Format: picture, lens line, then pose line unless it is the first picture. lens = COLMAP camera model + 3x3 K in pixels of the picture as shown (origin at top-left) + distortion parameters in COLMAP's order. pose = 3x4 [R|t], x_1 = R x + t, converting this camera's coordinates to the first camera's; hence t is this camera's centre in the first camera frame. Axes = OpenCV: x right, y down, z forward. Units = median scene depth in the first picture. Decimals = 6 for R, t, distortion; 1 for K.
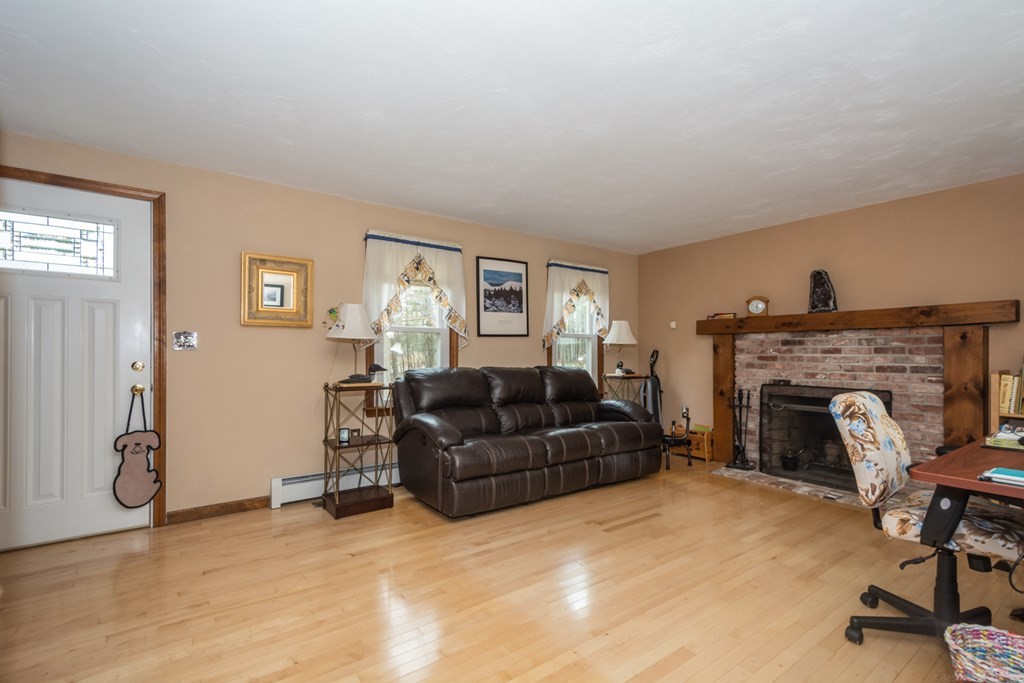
lens RADIAL K [[448.9, 0, 509.9], [0, 448.9, 352.4], [0, 0, 1]] dist [0.000461, -0.000041]
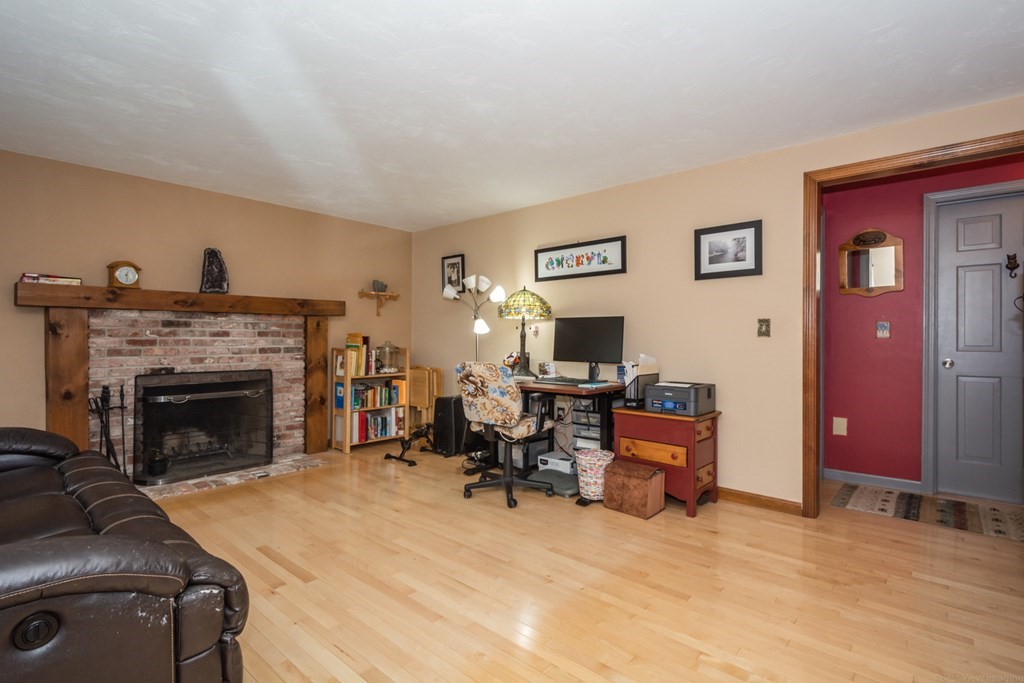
lens RADIAL K [[482.1, 0, 512.0], [0, 482.1, 341.5], [0, 0, 1]] dist [-0.000630, -0.000361]
pose [[-0.199137, -0.011585, 0.979903, -0.433225], [-0.006102, 0.999925, 0.010582, -0.001844], [-0.979953, -0.003872, -0.199193, 0.582791]]
